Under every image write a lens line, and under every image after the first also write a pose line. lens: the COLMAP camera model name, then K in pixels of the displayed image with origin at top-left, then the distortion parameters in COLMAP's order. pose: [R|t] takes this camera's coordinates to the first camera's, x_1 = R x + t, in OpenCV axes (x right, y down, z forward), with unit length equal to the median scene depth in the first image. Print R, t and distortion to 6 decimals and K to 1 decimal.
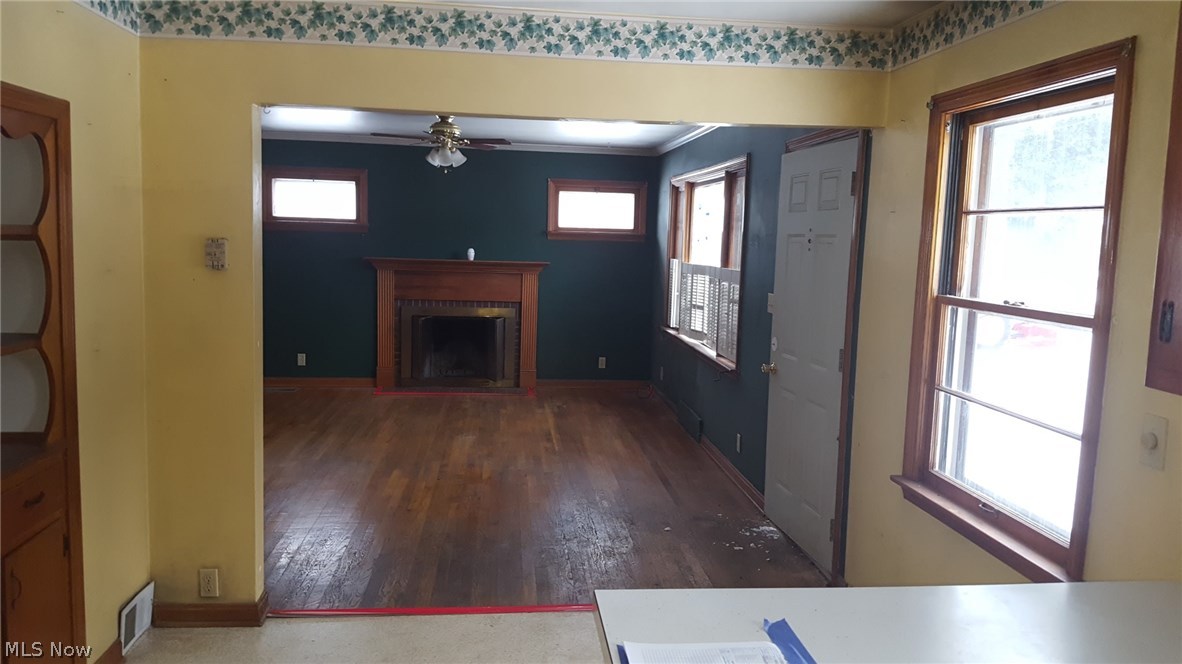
lens RADIAL K [[864.2, 0, 590.7], [0, 864.2, 327.1], [0, 0, 1]] dist [0.111991, -0.156661]
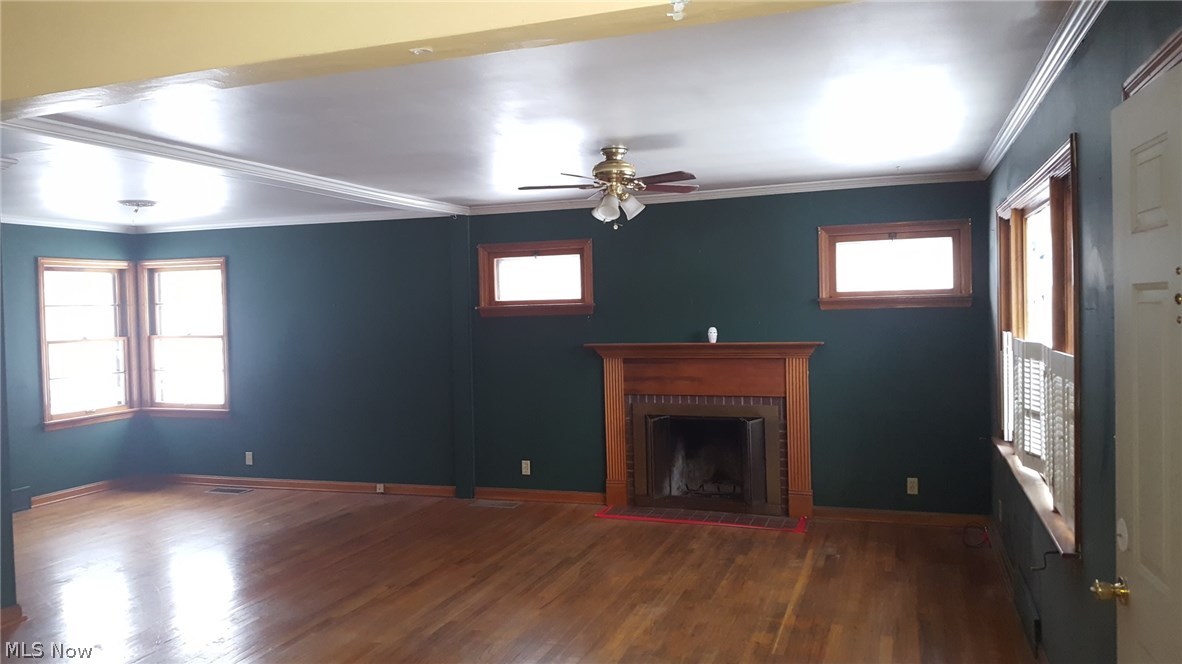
lens RADIAL K [[864.2, 0, 590.7], [0, 864.2, 327.1], [0, 0, 1]] dist [0.111991, -0.156661]
pose [[0.900949, -0.041271, -0.431957, 0.101499], [0.005640, 0.996496, -0.083446, -0.030209], [0.433888, 0.072745, 0.898025, 0.292073]]
